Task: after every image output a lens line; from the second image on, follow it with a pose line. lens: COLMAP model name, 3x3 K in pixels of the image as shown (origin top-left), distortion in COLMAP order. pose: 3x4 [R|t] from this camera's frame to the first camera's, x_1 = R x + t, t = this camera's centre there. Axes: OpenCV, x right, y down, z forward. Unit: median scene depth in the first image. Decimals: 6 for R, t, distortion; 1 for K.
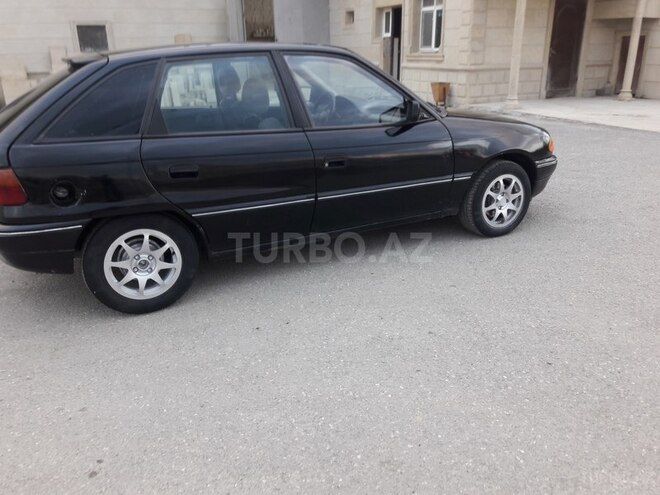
lens RADIAL K [[525.0, 0, 330.0], [0, 525.0, 247.5], [0, 0, 1]] dist [-0.006609, -0.012800]
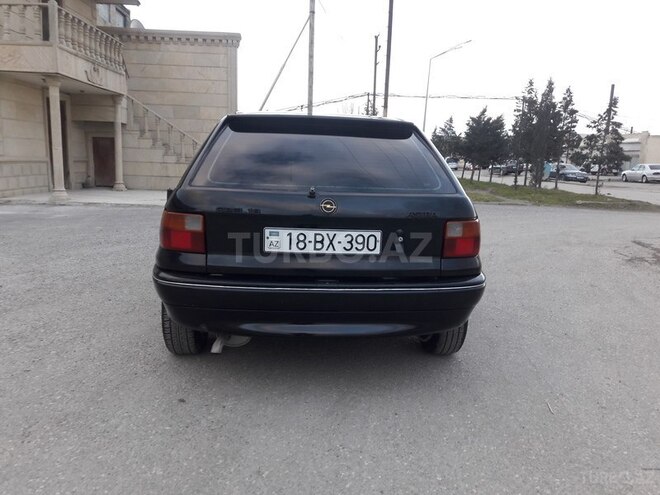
lens RADIAL K [[525.0, 0, 330.0], [0, 525.0, 247.5], [0, 0, 1]] dist [-0.006609, -0.012800]
pose [[0.400028, -0.115601, 0.909183, -0.317518], [0.281029, 0.959698, -0.001625, -0.033570], [-0.872353, 0.256157, 0.416393, 0.159785]]
